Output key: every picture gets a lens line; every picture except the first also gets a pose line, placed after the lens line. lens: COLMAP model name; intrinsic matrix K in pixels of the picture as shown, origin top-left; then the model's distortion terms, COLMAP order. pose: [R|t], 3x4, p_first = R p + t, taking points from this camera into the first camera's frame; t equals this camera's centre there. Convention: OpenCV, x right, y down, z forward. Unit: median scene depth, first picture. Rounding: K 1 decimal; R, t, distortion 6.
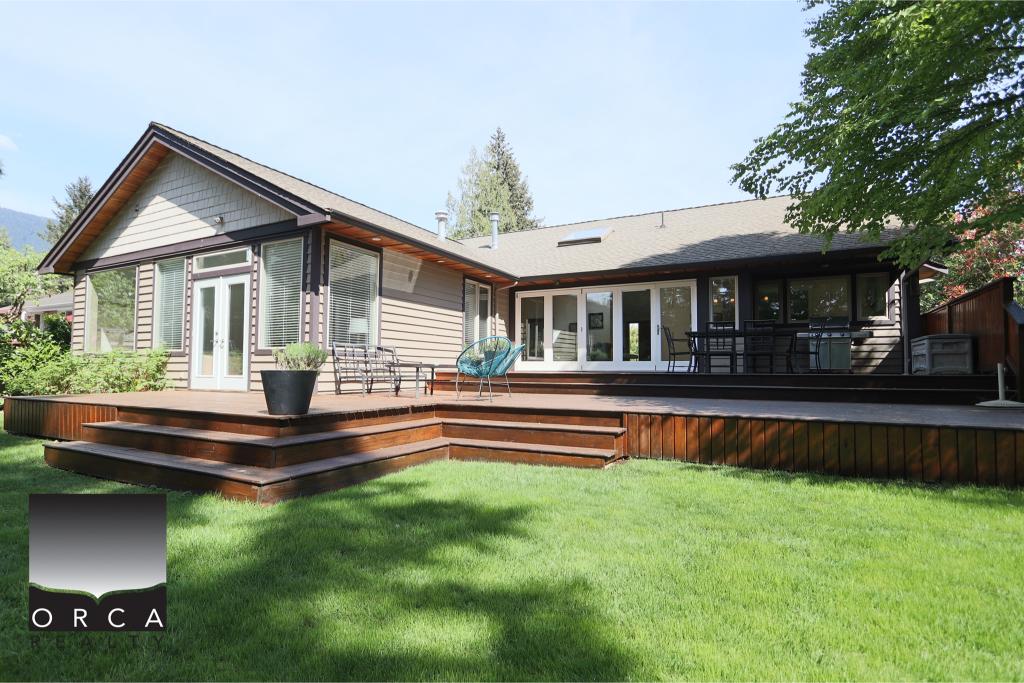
lens RADIAL K [[521.6, 0, 511.0], [0, 521.6, 342.3], [0, 0, 1]] dist [-0.012614, 0.000240]
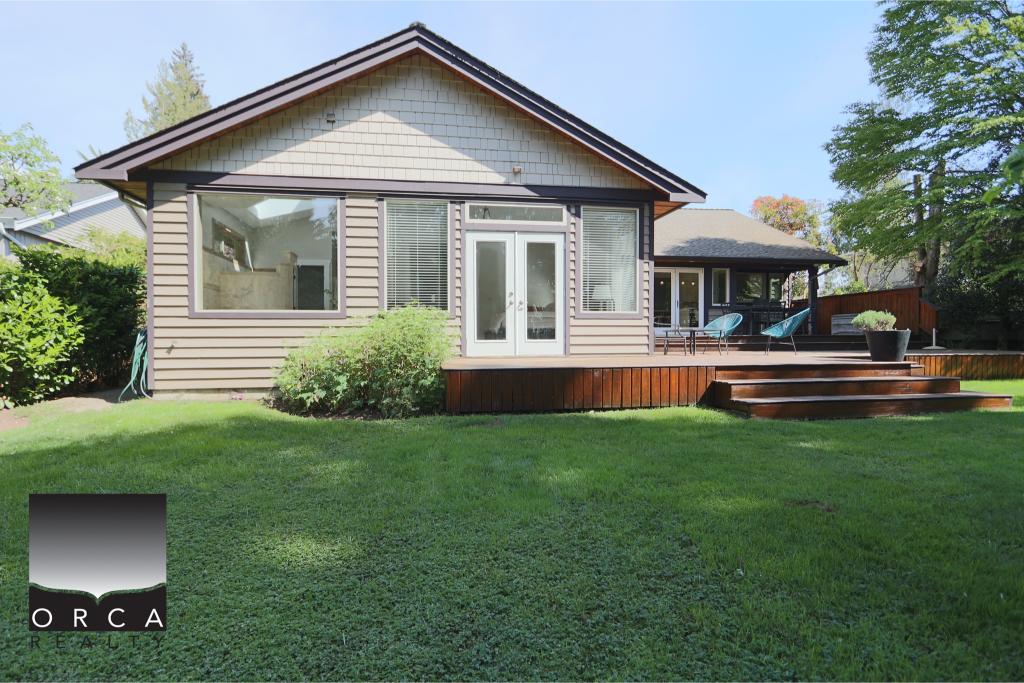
lens RADIAL K [[521.6, 0, 518.6], [0, 521.6, 343.5], [0, 0, 1]] dist [-0.012614, 0.000240]
pose [[0.790509, -0.013492, 0.612302, -0.935599], [-0.021032, 0.998570, 0.049156, 0.019958], [-0.612090, -0.051736, 0.789094, 0.222860]]
